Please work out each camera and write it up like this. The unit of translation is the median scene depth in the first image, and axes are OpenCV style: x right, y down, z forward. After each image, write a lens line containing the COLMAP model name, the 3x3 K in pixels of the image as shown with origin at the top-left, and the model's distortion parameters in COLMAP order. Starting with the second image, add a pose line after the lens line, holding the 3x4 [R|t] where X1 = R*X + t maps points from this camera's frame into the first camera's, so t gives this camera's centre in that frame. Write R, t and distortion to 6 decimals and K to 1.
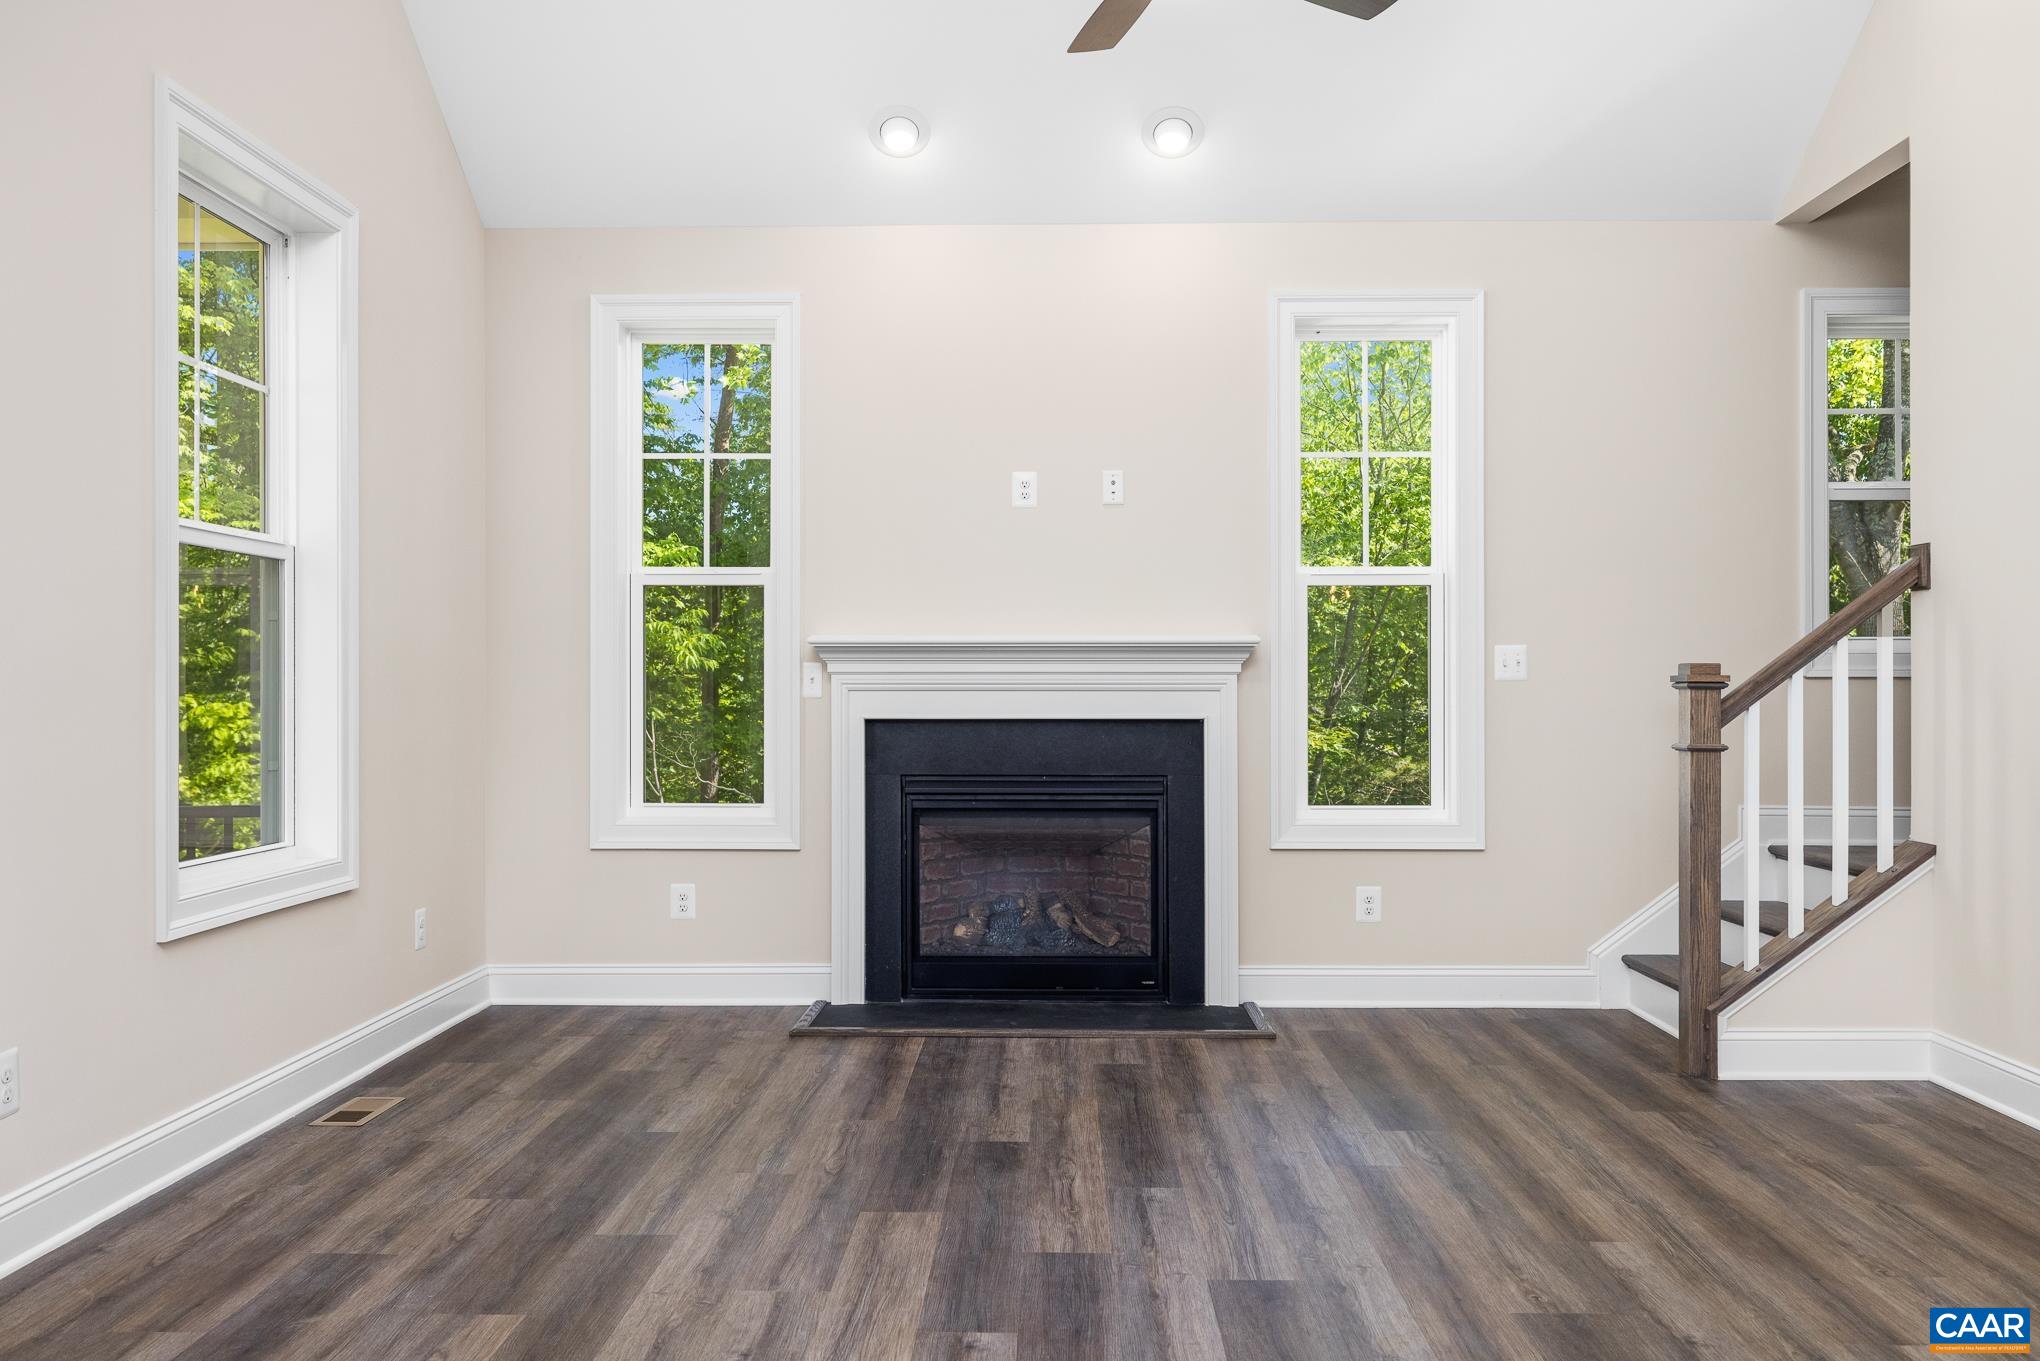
lens RADIAL K [[1662.3, 0, 1021.4], [0, 1662.3, 682.8], [0, 0, 1]] dist [-0.013211, 0.020511]
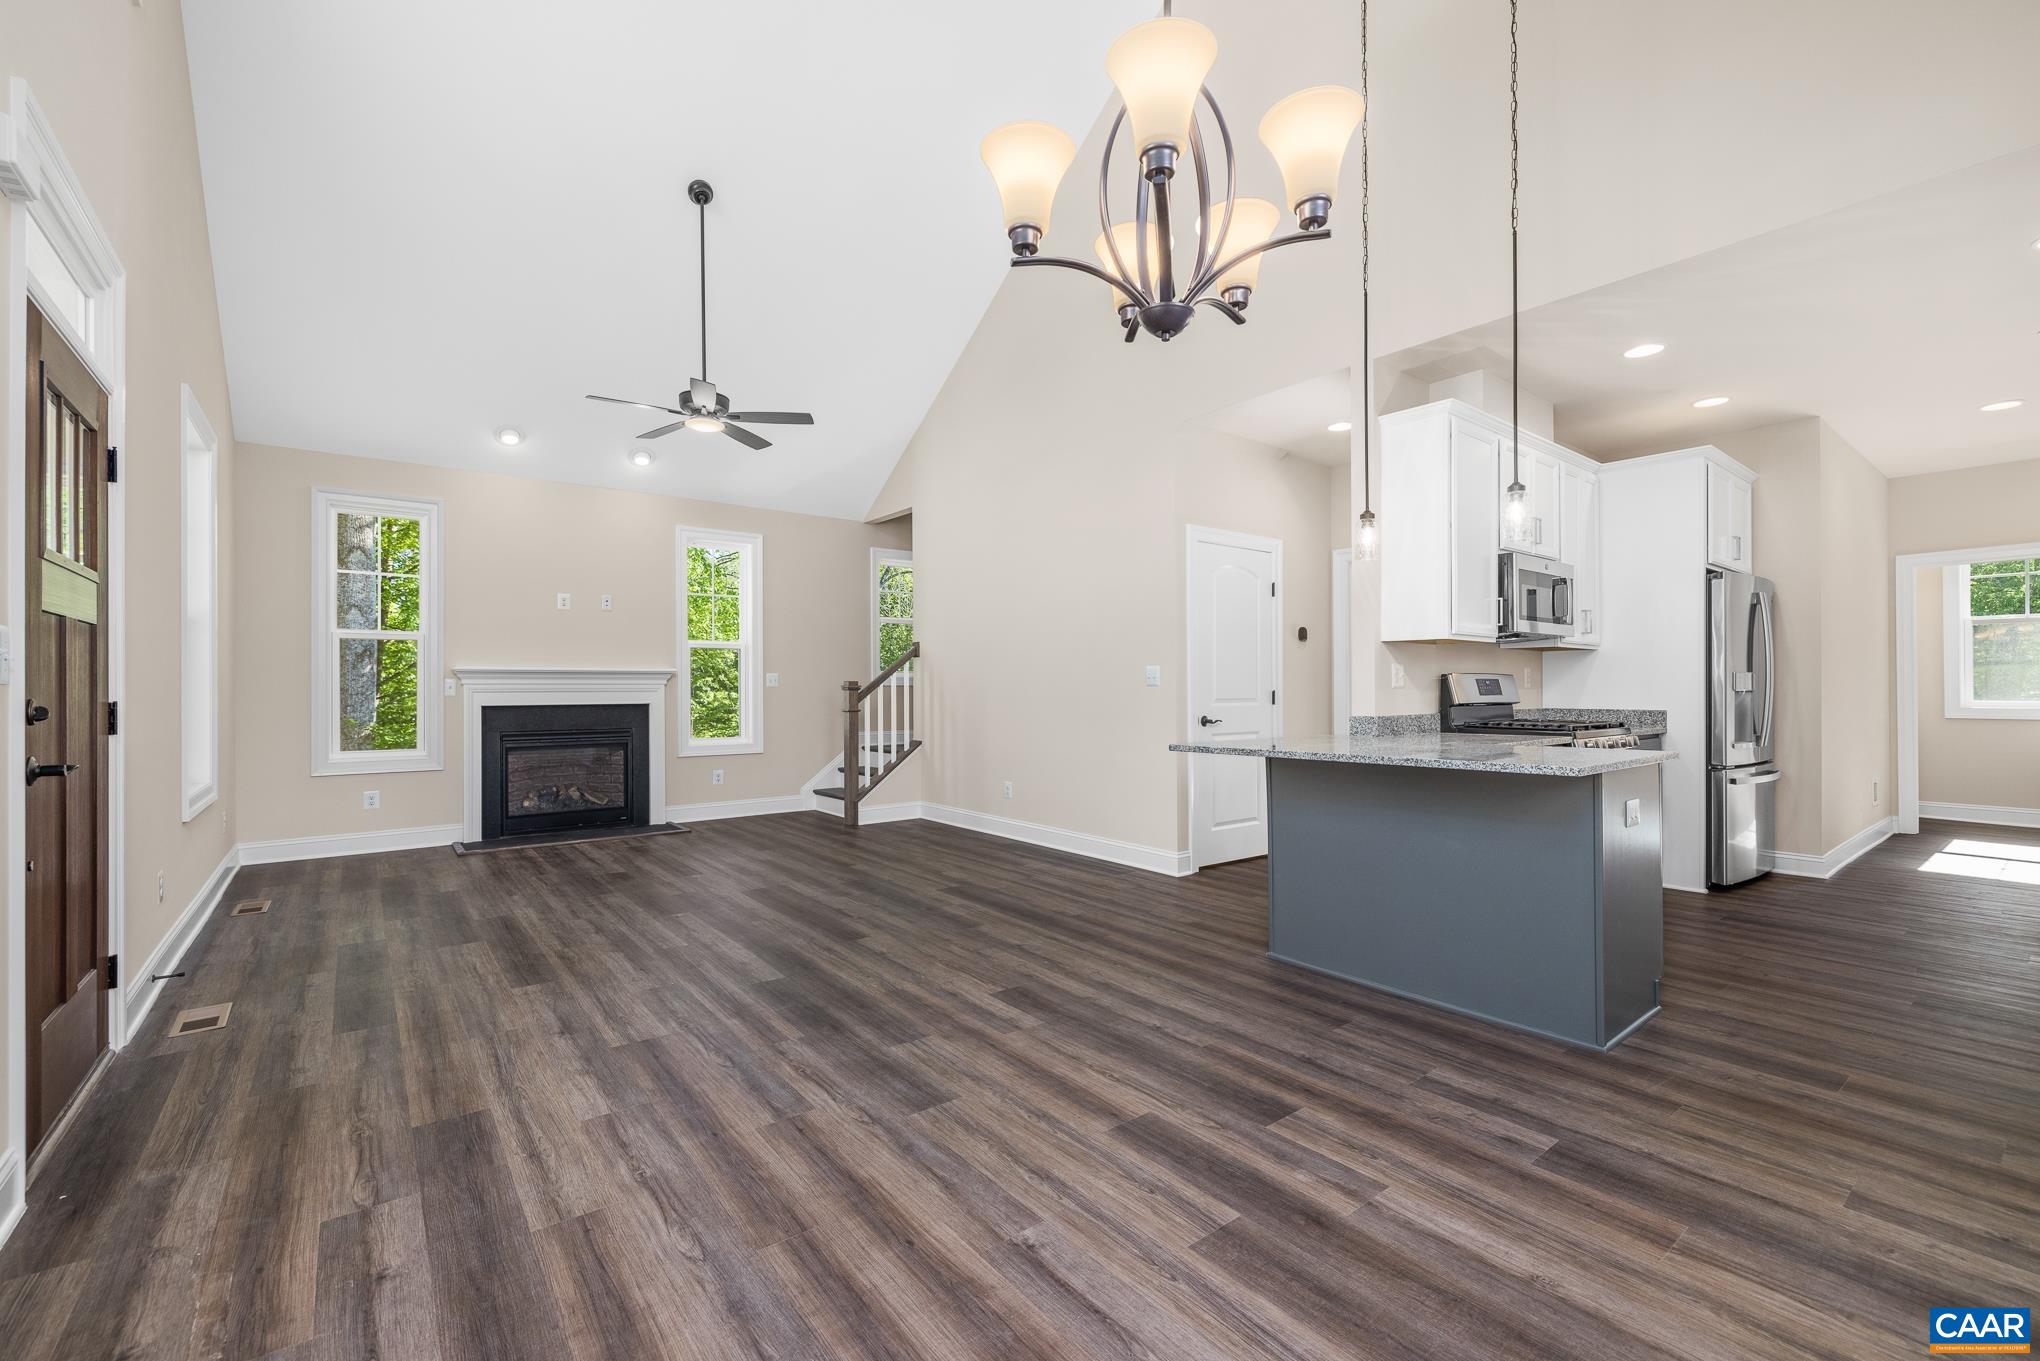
lens RADIAL K [[859.5, 0, 1006.4], [0, 859.5, 679.5], [0, 0, 1]] dist [-0.003927, 0.000320]
pose [[0.782156, 0.002036, 0.623080, -0.261193], [0.000682, 0.999991, -0.004123, -0.007131], [-0.623083, 0.003650, 0.782147, -0.278107]]
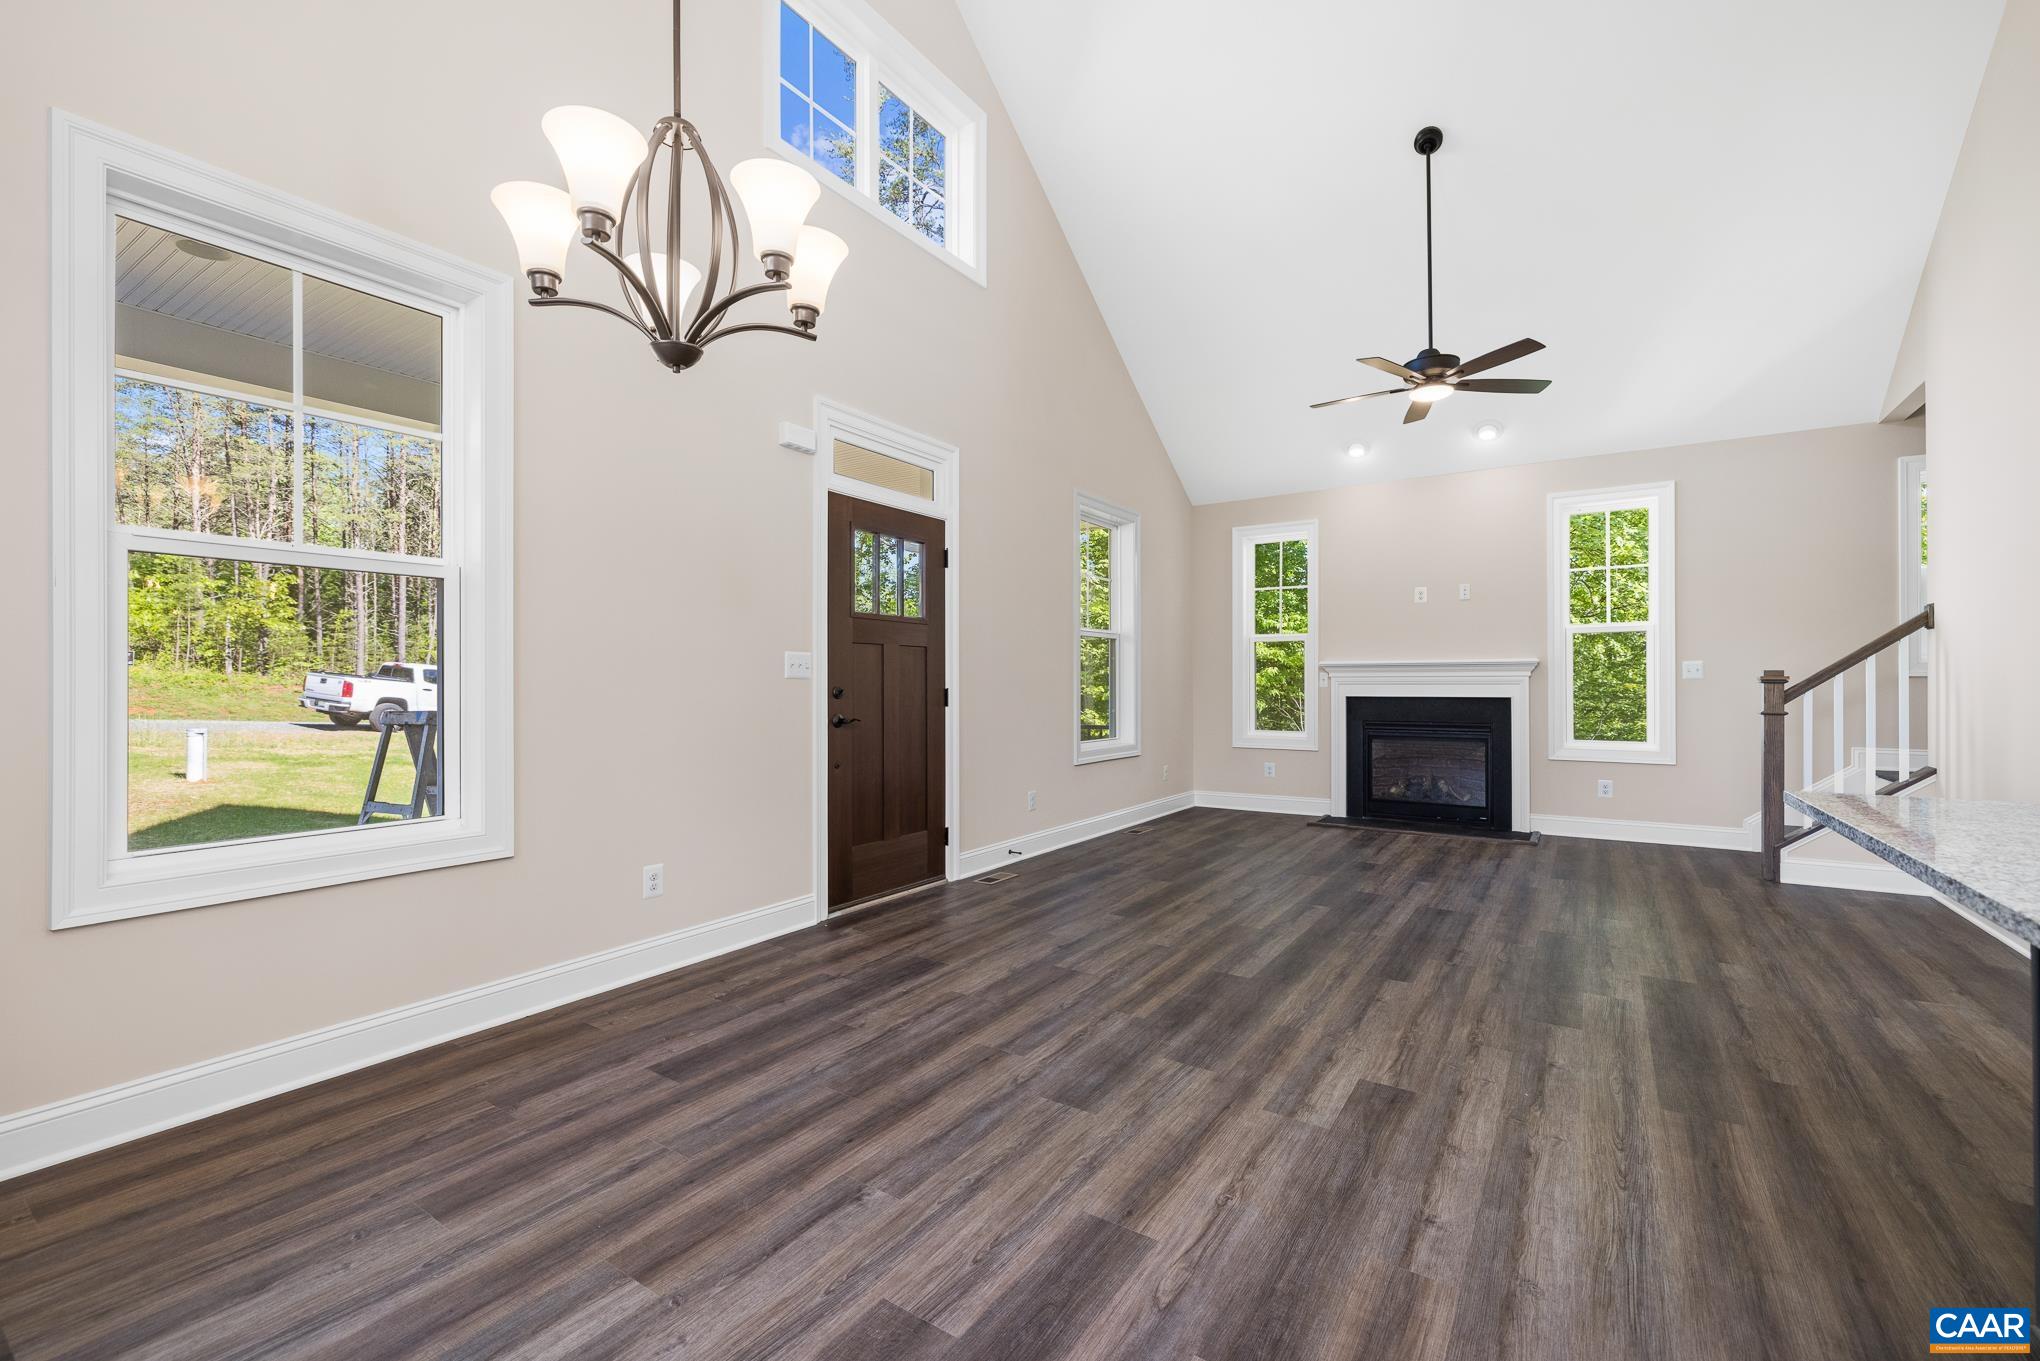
lens RADIAL K [[859.5, 0, 1013.2], [0, 859.5, 681.3], [0, 0, 1]] dist [-0.003927, 0.000320]
pose [[0.837911, -0.003277, -0.545797, 0.181297], [0.005385, 0.999983, 0.002264, -0.005268], [0.545780, -0.004836, 0.837915, -0.286586]]
